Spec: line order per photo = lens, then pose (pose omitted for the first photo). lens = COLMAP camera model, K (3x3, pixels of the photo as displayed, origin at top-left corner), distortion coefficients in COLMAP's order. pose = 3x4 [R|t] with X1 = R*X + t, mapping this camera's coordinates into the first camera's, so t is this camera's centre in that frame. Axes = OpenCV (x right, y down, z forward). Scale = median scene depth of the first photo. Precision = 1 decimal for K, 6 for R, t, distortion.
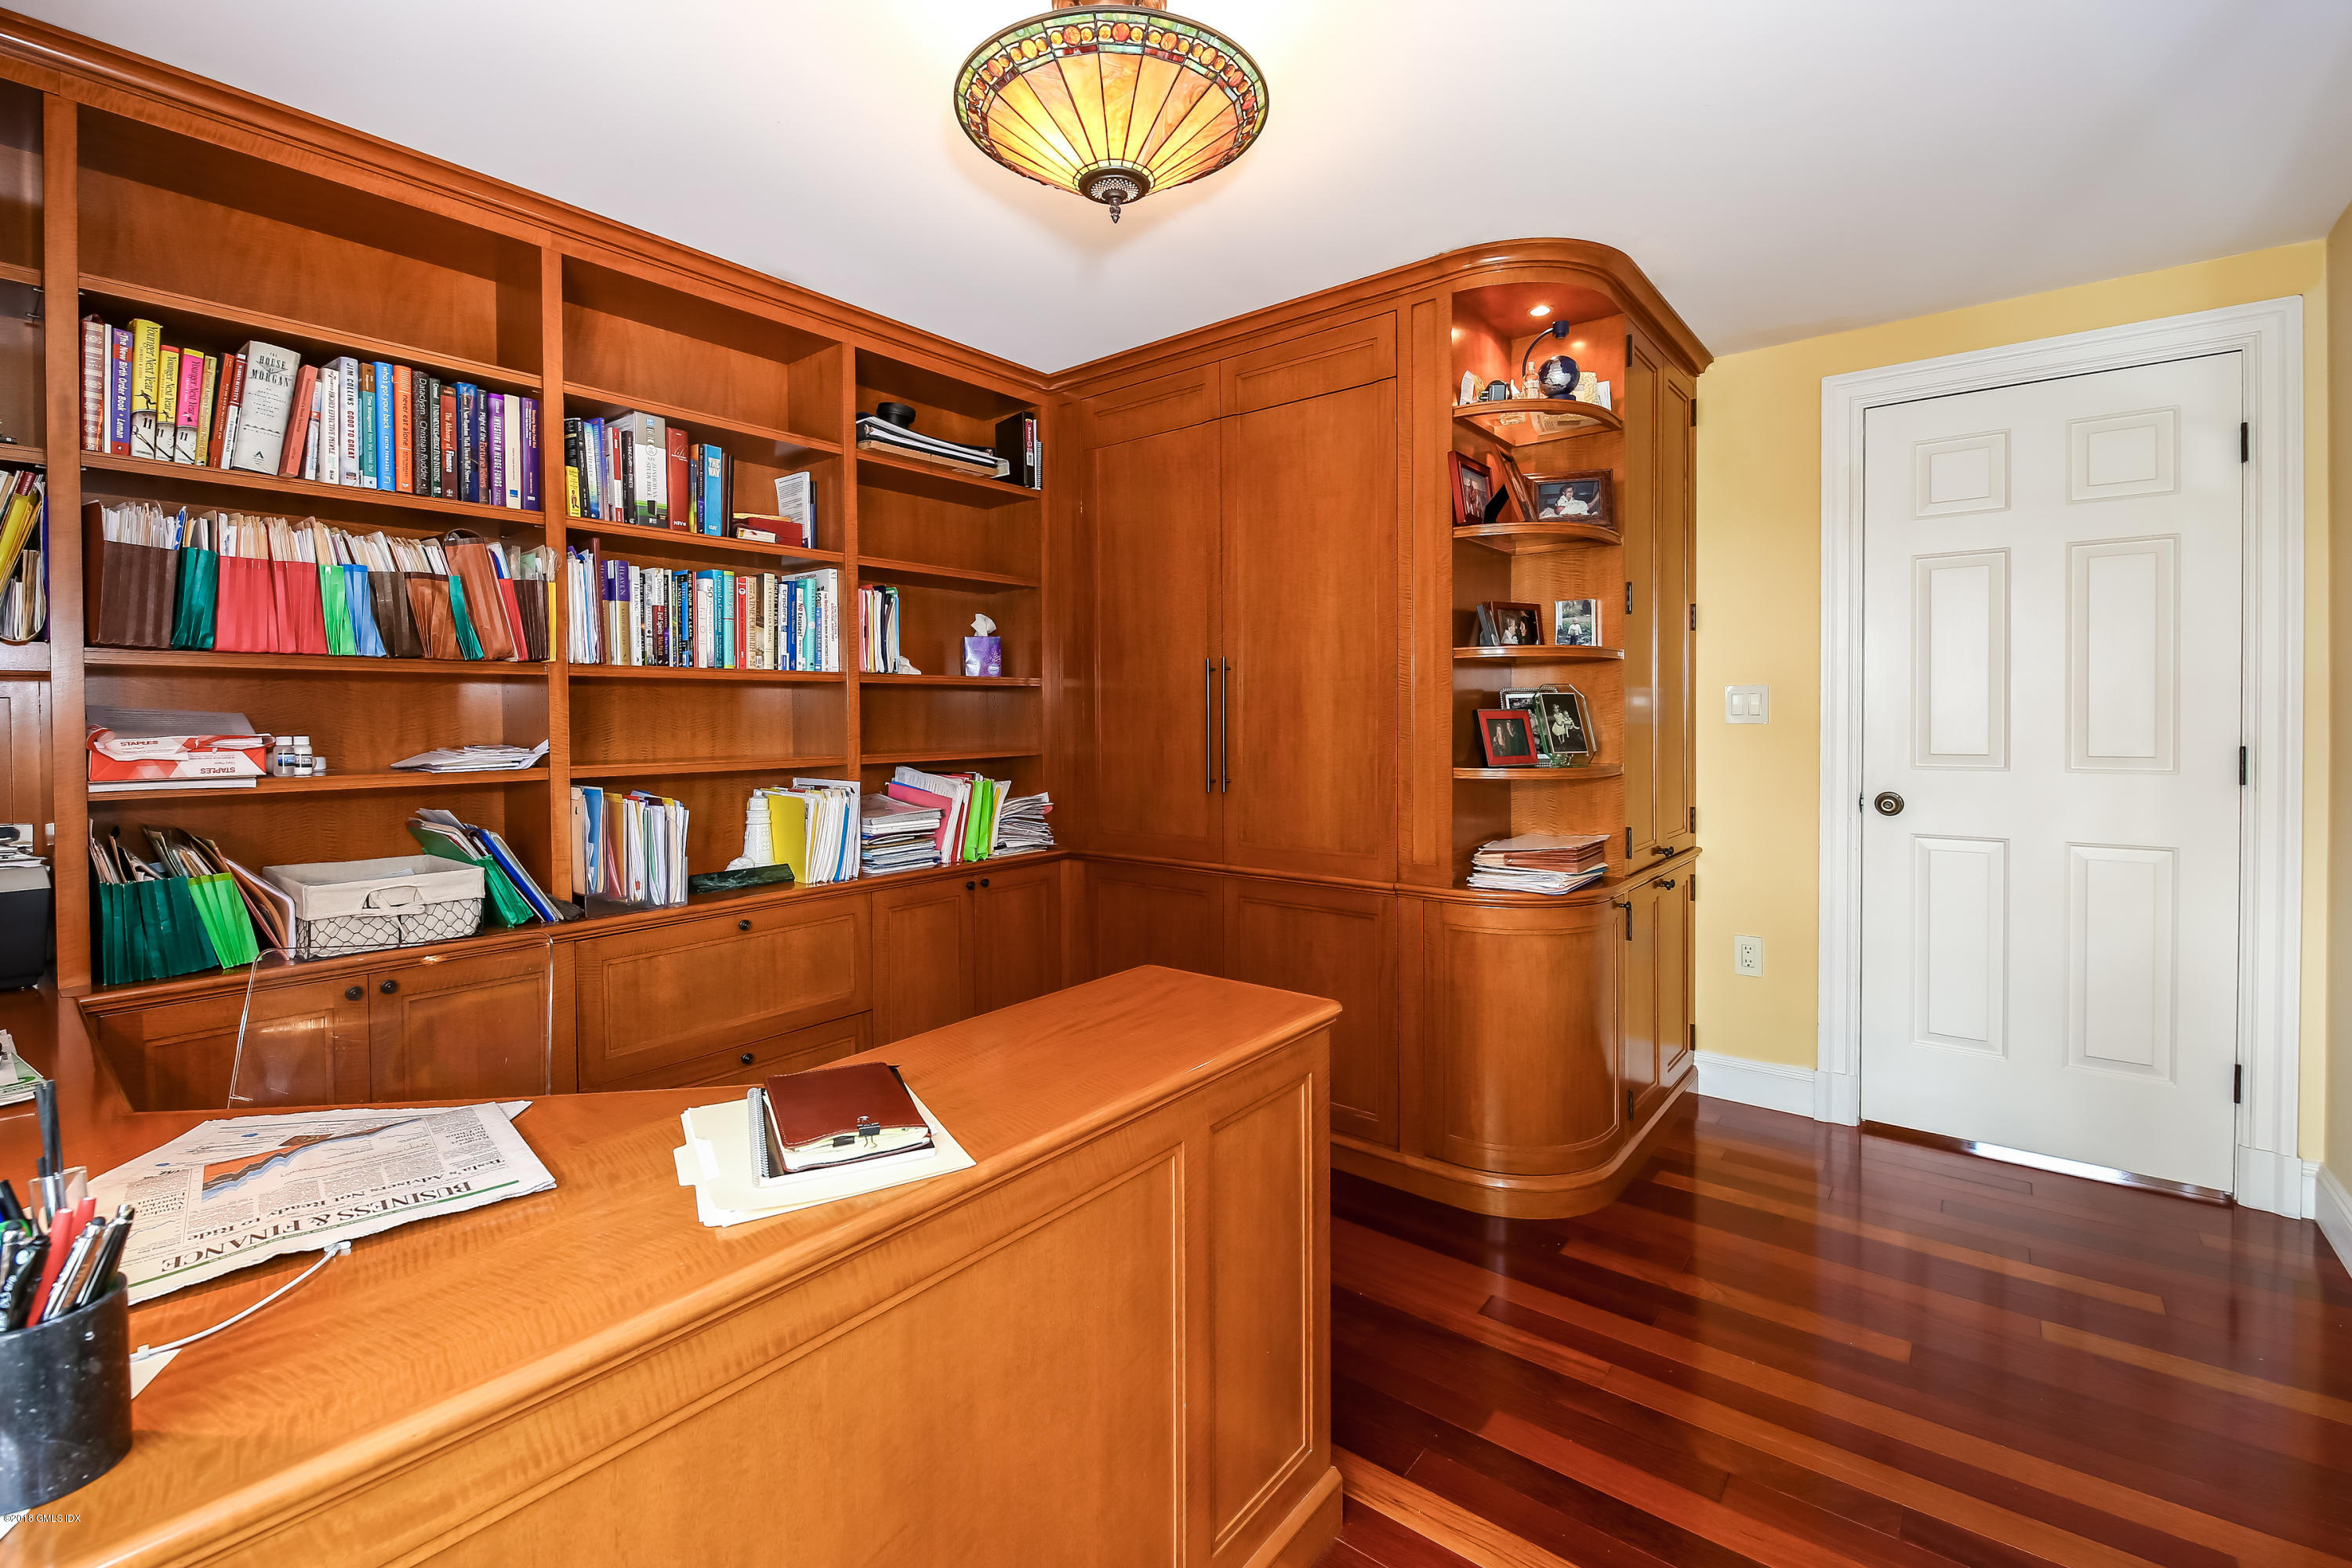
lens RADIAL K [[1019.0, 0, 1183.7], [0, 1019.0, 740.1], [0, 0, 1]] dist [0.004102, -0.000193]
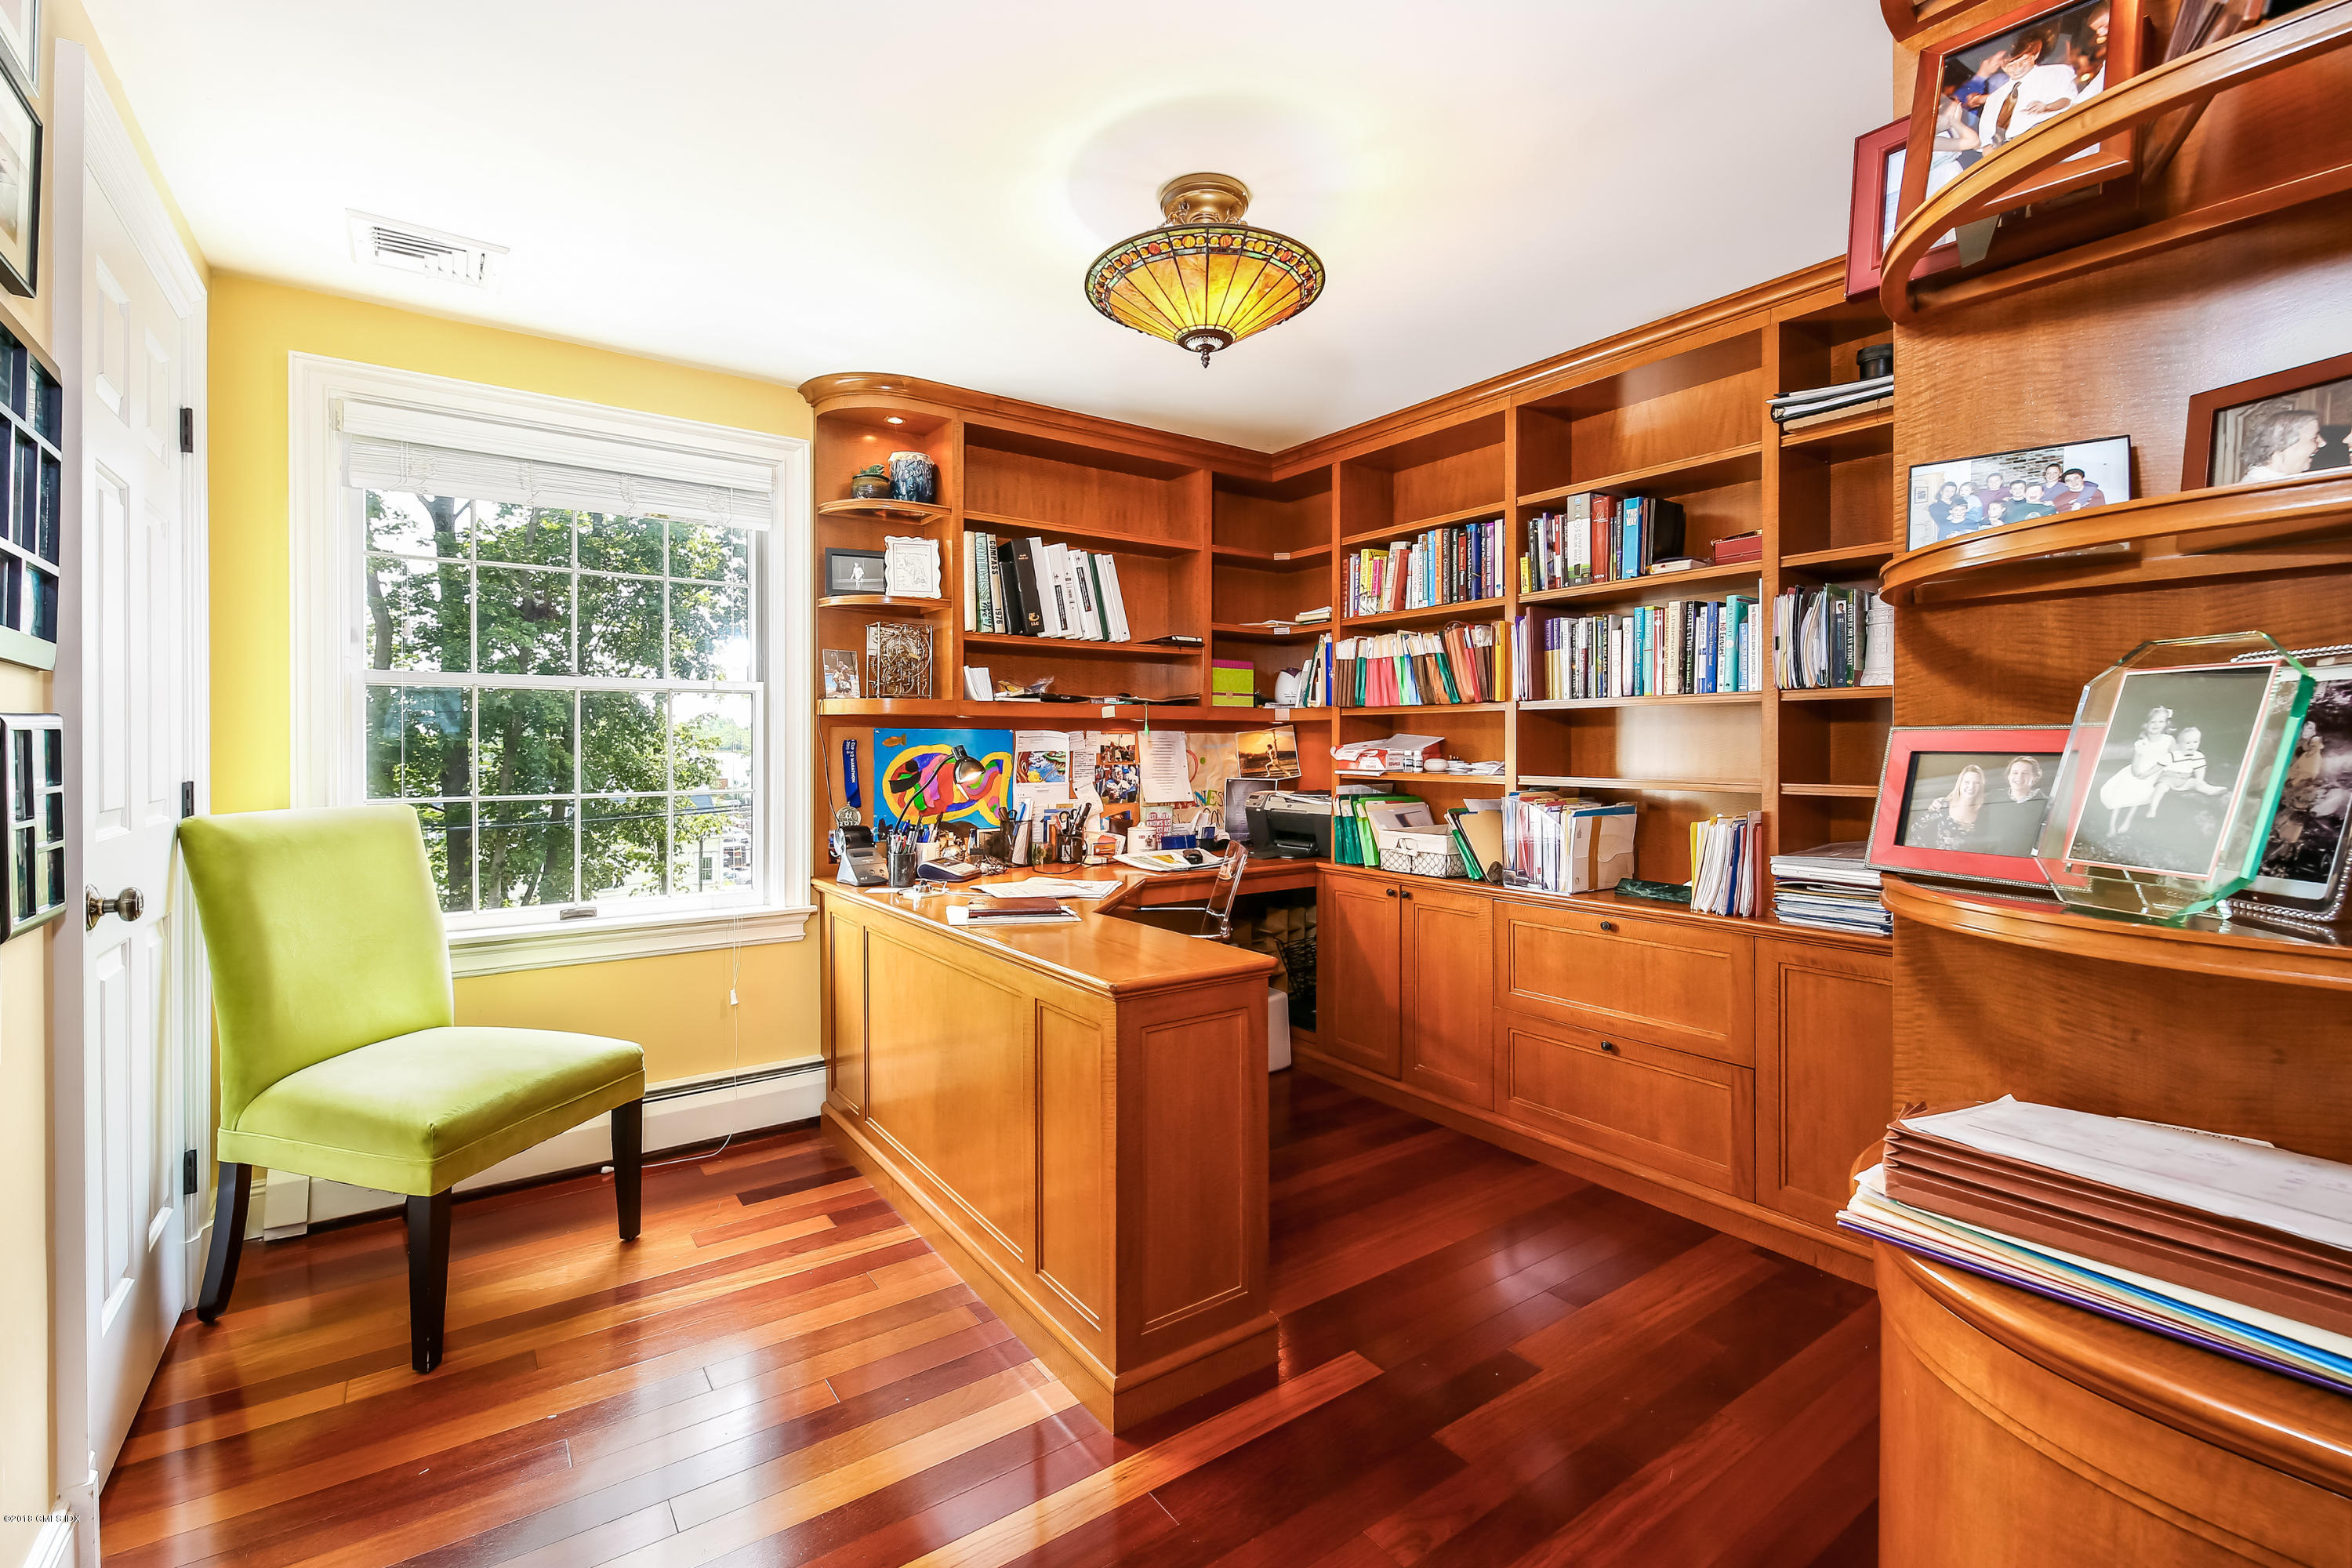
lens RADIAL K [[1019.0, 0, 1183.7], [0, 1019.0, 740.1], [0, 0, 1]] dist [0.004102, -0.000193]
pose [[-0.246447, 0.004845, -0.969144, 0.915254], [-0.018622, 0.999779, 0.009733, -0.029393], [0.968977, 0.020446, -0.246303, 0.979920]]
